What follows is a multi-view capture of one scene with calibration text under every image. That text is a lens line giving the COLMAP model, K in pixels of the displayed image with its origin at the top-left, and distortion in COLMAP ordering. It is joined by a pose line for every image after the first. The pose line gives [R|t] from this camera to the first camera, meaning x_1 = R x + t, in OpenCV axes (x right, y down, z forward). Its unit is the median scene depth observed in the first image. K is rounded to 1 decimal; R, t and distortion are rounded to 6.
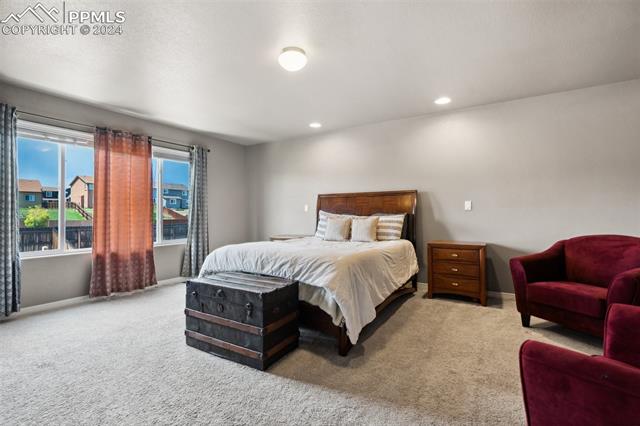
lens RADIAL K [[295.9, 0, 314.1], [0, 295.9, 212.8], [0, 0, 1]] dist [-0.002218, -0.000064]
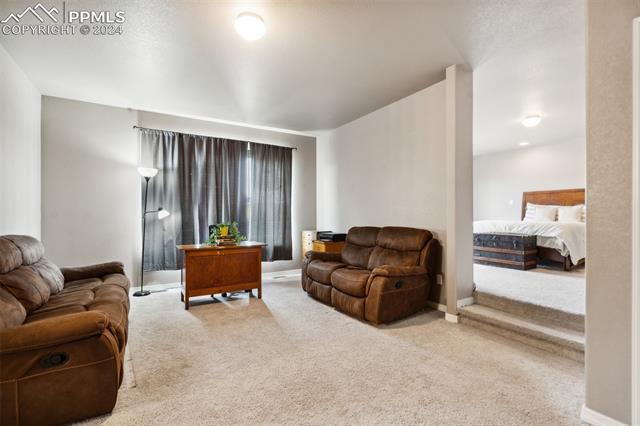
lens RADIAL K [[293.4, 0, 316.8], [0, 293.4, 216.3], [0, 0, 1]] dist [-0.000107, -0.000062]
pose [[0.889736, 0.003673, -0.456461, -0.287108], [-0.000956, 0.999980, 0.006182, 0.058087], [0.456475, -0.005064, 0.889722, -0.870196]]
